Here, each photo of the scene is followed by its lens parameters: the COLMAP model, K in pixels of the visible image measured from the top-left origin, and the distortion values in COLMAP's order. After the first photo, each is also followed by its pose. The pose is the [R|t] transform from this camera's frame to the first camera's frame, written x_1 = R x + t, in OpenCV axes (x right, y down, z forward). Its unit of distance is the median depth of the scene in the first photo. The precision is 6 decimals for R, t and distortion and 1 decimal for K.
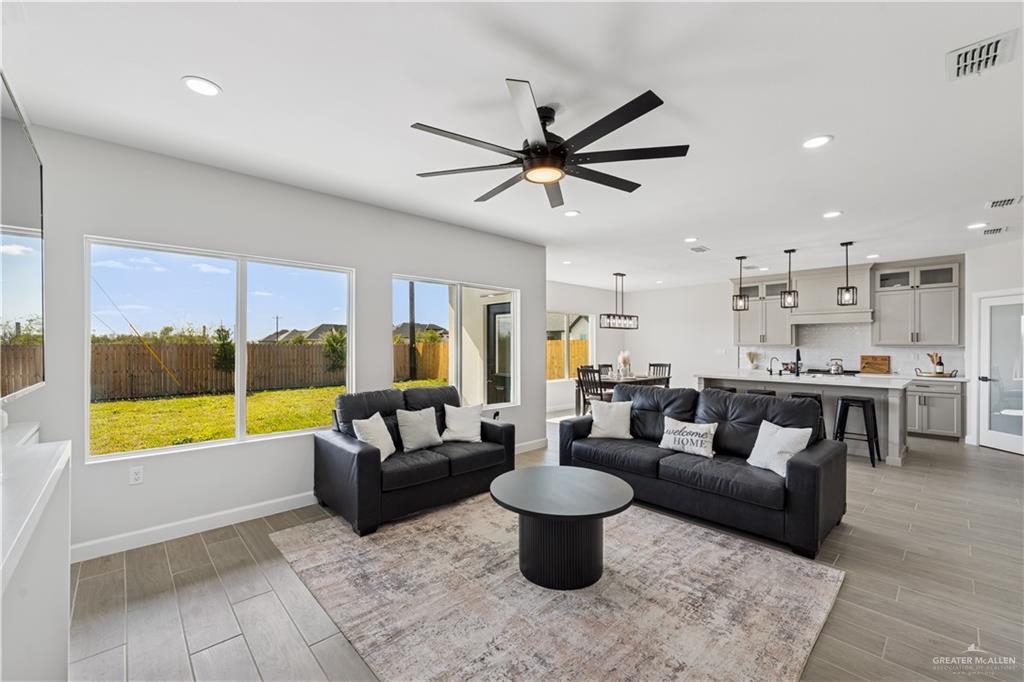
lens RADIAL K [[414.6, 0, 512.7], [0, 414.6, 341.1], [0, 0, 1]] dist [-0.000407, -0.000717]
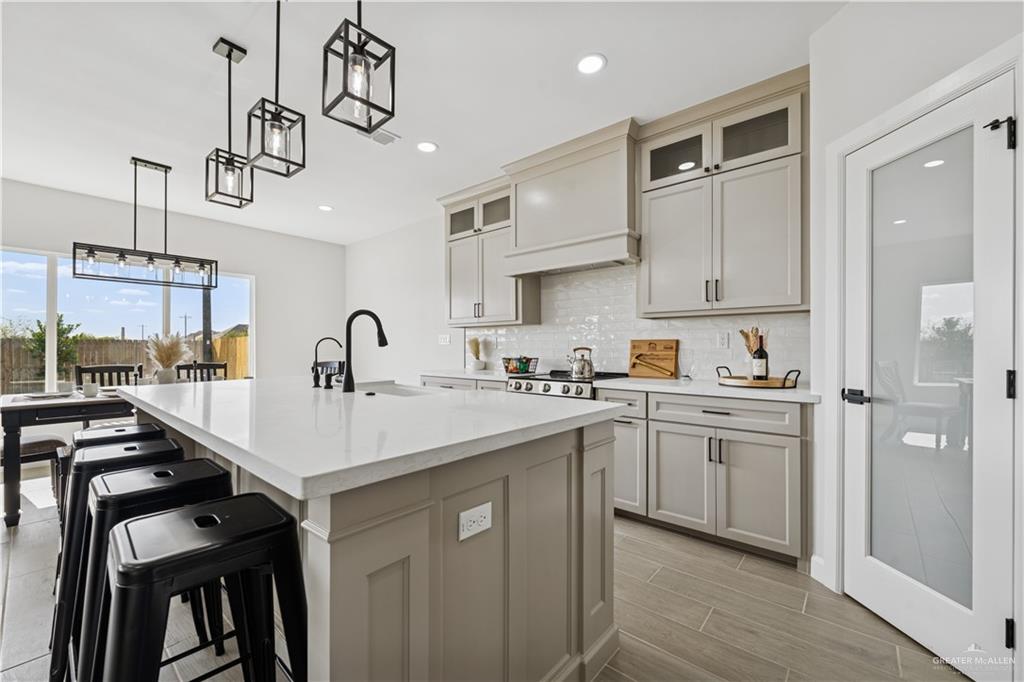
lens RADIAL K [[414.6, 0, 505.7], [0, 414.6, 340.3], [0, 0, 1]] dist [-0.000407, -0.000717]
pose [[0.996203, 0.000273, 0.087059, 0.733655], [0.000449, 0.999966, -0.008273, 0.043438], [-0.087059, 0.008281, 0.996169, 0.611205]]
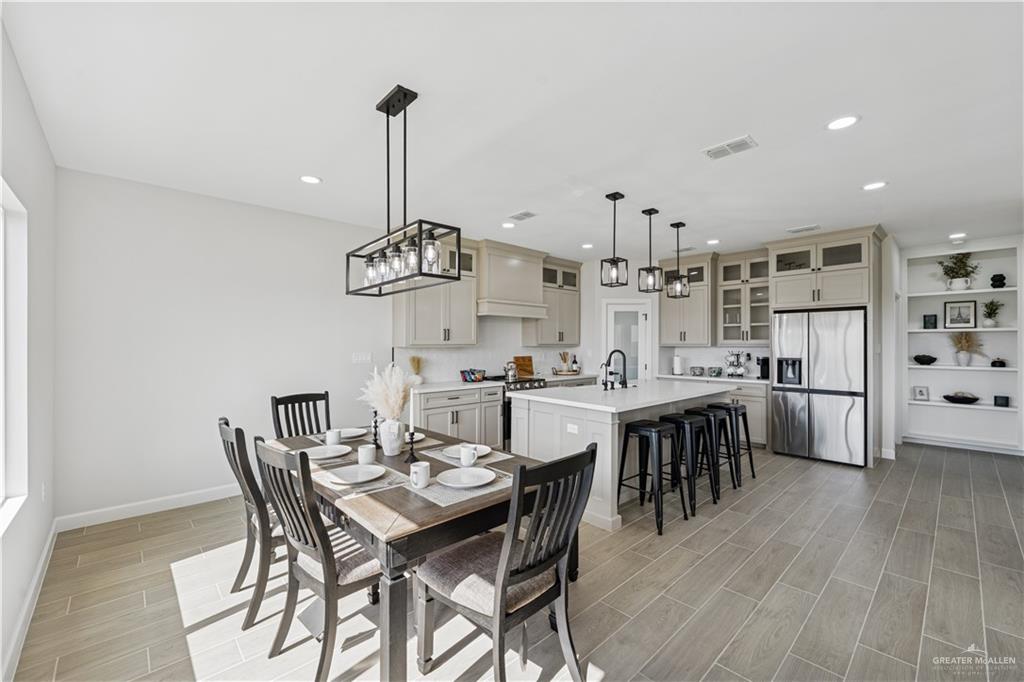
lens RADIAL K [[414.6, 0, 512.4], [0, 414.6, 341.0], [0, 0, 1]] dist [-0.000407, -0.000717]
pose [[0.014796, 0.007972, 0.999859, -0.027290], [-0.007303, 0.999942, -0.007865, 0.010011], [-0.999864, -0.007186, 0.014853, 1.101147]]
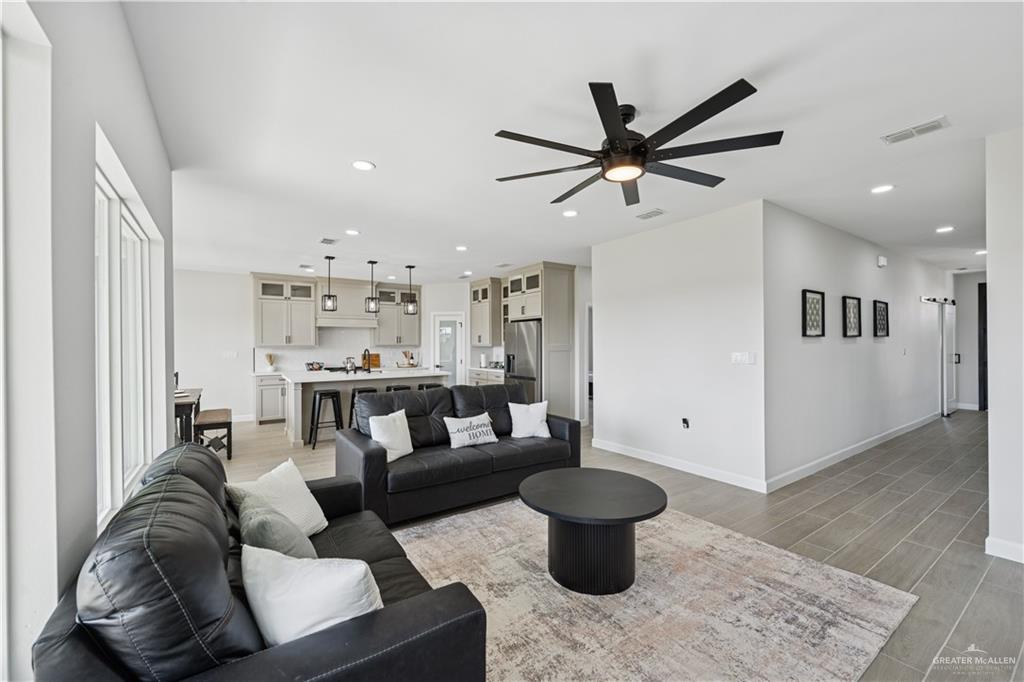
lens RADIAL K [[414.6, 0, 511.7], [0, 414.6, 346.0], [0, 0, 1]] dist [-0.000407, -0.000717]
pose [[0.164486, -0.006462, 0.986358, -0.340082], [-0.001632, 0.999975, 0.006824, 0.002034], [-0.986378, -0.002733, 0.164471, 0.395907]]
